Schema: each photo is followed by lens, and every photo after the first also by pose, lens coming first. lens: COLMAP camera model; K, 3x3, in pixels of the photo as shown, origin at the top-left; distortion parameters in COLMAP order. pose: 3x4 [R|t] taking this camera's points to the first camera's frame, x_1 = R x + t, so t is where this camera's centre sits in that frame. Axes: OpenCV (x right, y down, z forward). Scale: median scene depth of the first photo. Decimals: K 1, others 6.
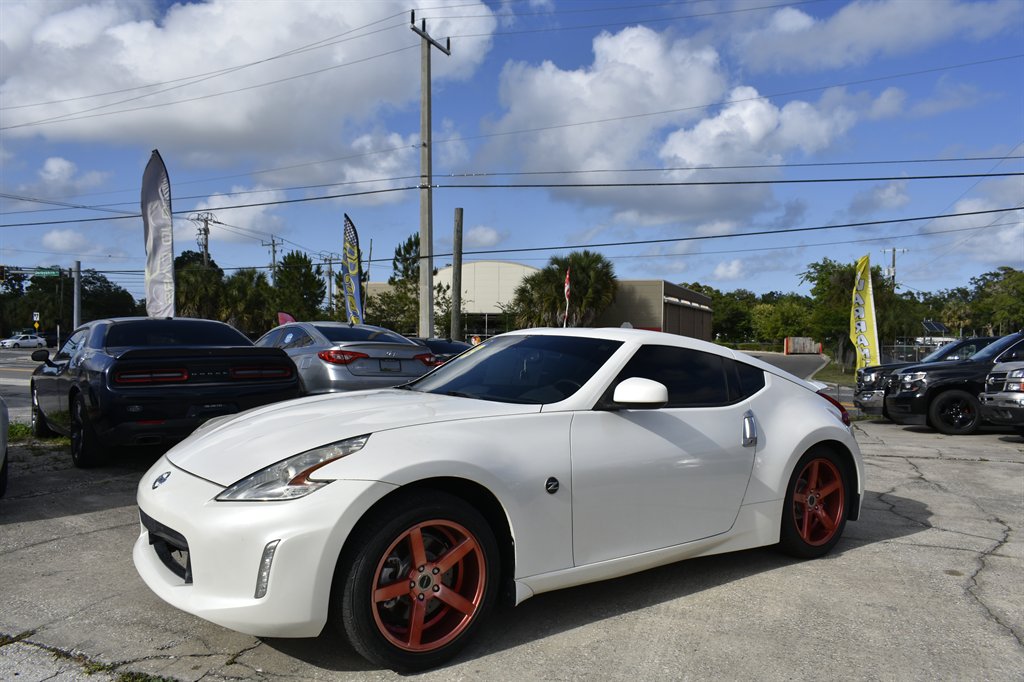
lens RADIAL K [[786.3, 0, 512.0], [0, 786.3, 341.0], [0, 0, 1]] dist [-0.017715, 0.008001]
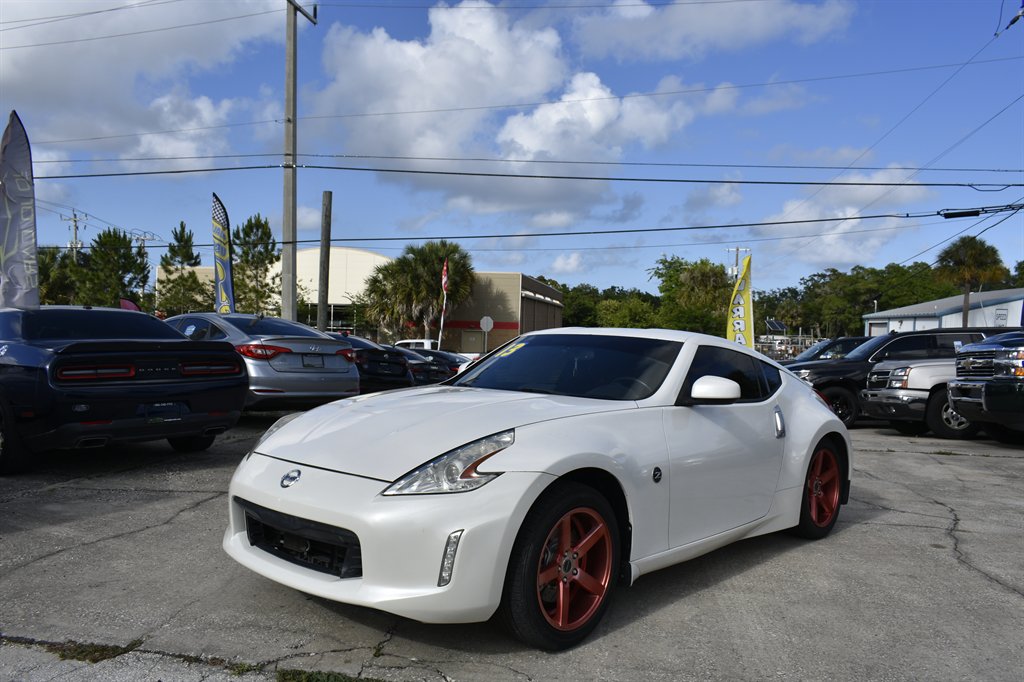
lens RADIAL K [[835.7, 0, 512.0], [0, 835.7, 341.0], [0, 0, 1]] dist [-0.002814, 0.004264]
pose [[0.979282, 0.010574, 0.202223, -0.026966], [-0.012071, 0.999908, 0.006171, -0.000451], [-0.202139, -0.008484, 0.979320, -0.006464]]
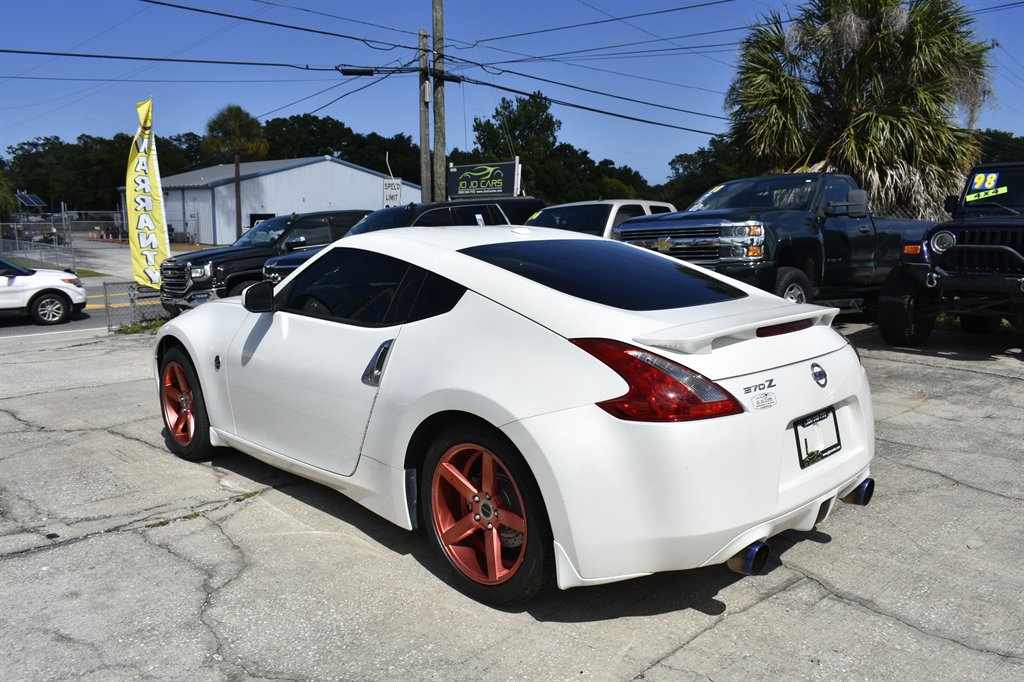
lens RADIAL K [[792.7, 0, 512.0], [0, 792.7, 341.0], [0, 0, 1]] dist [-0.012789, 0.002525]
pose [[0.443664, -0.159208, 0.881938, -0.027910], [0.017769, 0.985463, 0.168958, -0.003264], [-0.896017, -0.059290, 0.440044, 0.145409]]
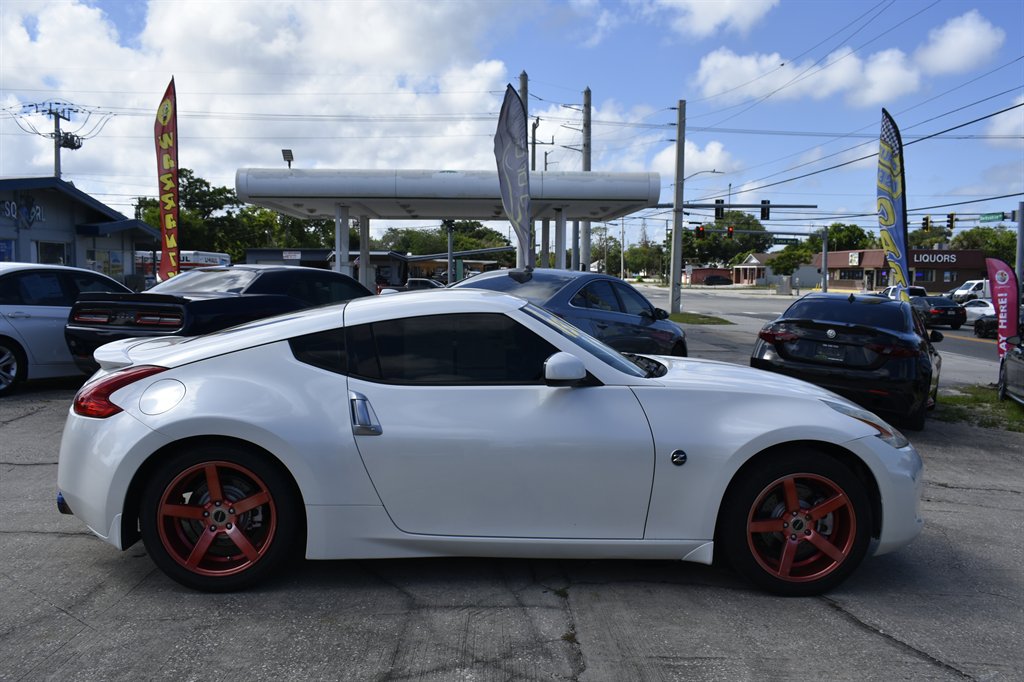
lens RADIAL K [[889.7, 0, 512.0], [0, 889.7, 341.0], [0, 0, 1]] dist [-0.018528, -0.006663]
pose [[0.391872, 0.065243, -0.917704, 0.138840], [-0.019579, 0.997848, 0.062580, -0.001702], [0.919812, -0.006555, 0.392306, 0.153765]]
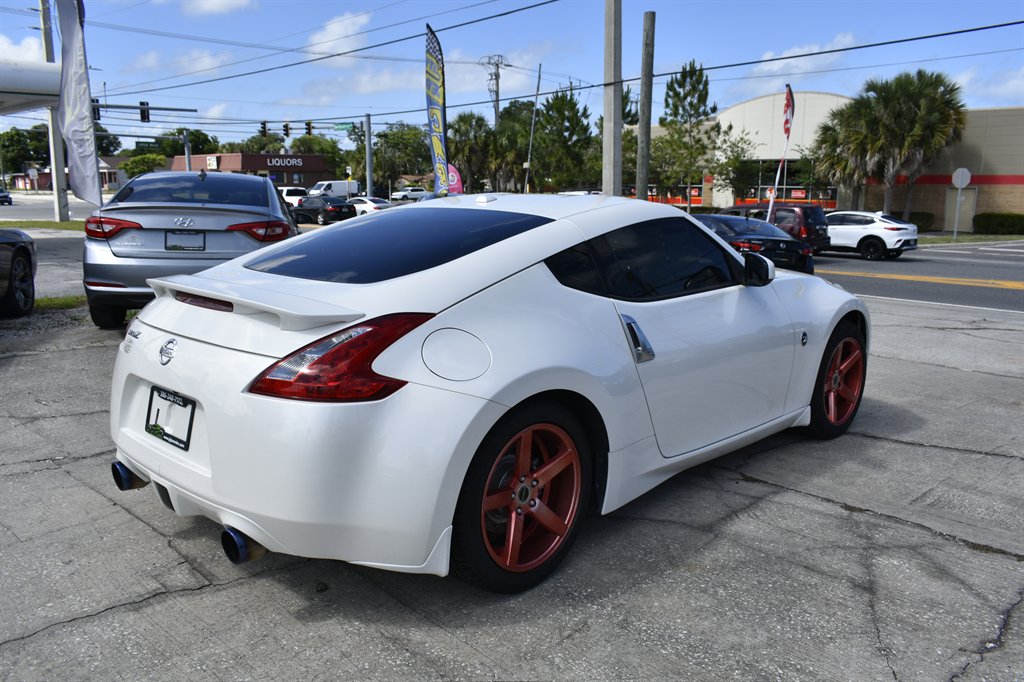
lens RADIAL K [[822.4, 0, 512.0], [0, 822.4, 341.0], [0, 0, 1]] dist [-0.006378, 0.000819]
pose [[0.910382, 0.071165, -0.407603, 0.077588], [0.002068, 0.984303, 0.176473, -0.001231], [0.413763, -0.161501, 0.895945, 0.109908]]
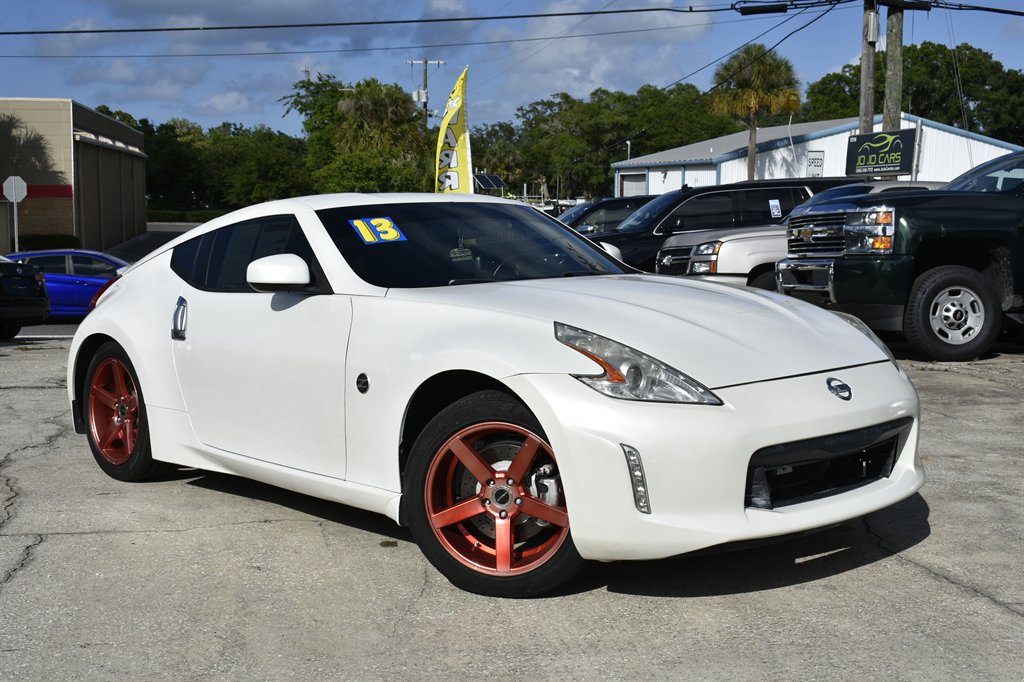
lens RADIAL K [[1334.1, 0, 512.0], [0, 1334.1, 341.0], [0, 0, 1]] dist [-0.017300, -0.012361]
pose [[0.861355, -0.063939, 0.503963, -0.027841], [0.013252, 0.994538, 0.103531, -0.000670], [-0.507830, -0.082499, 0.857498, 0.010222]]
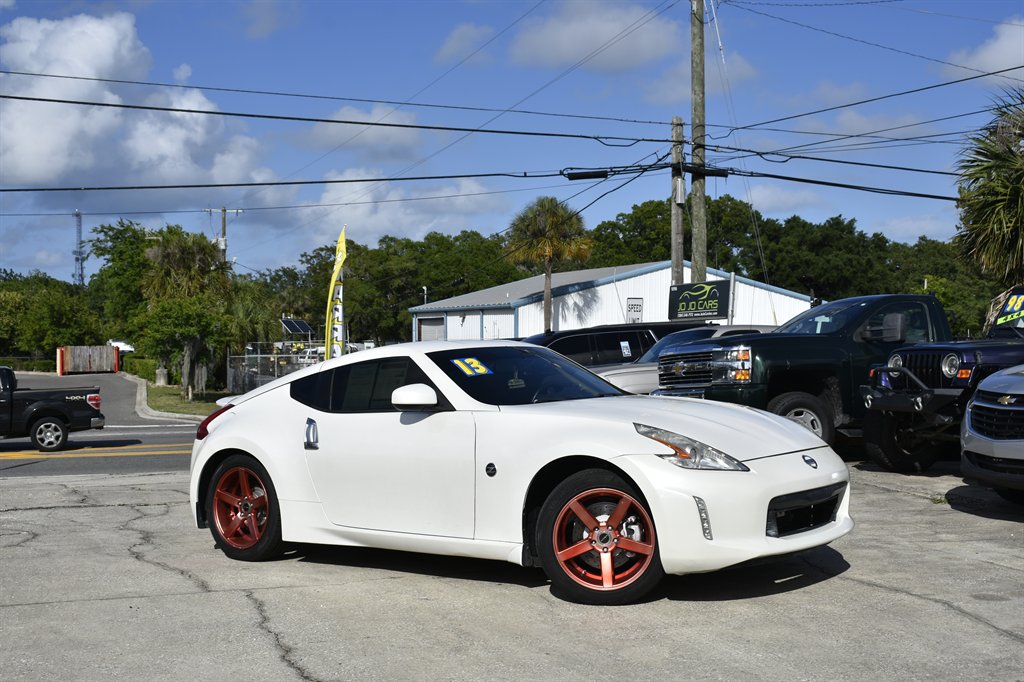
lens RADIAL K [[1334.1, 0, 512.0], [0, 1334.1, 341.0], [0, 0, 1]] dist [-0.017300, -0.012361]
pose [[0.764287, -0.018367, 0.644614, -0.079794], [0.023927, 0.999714, 0.000116, -0.001457], [-0.644432, 0.015335, 0.764508, -0.012563]]
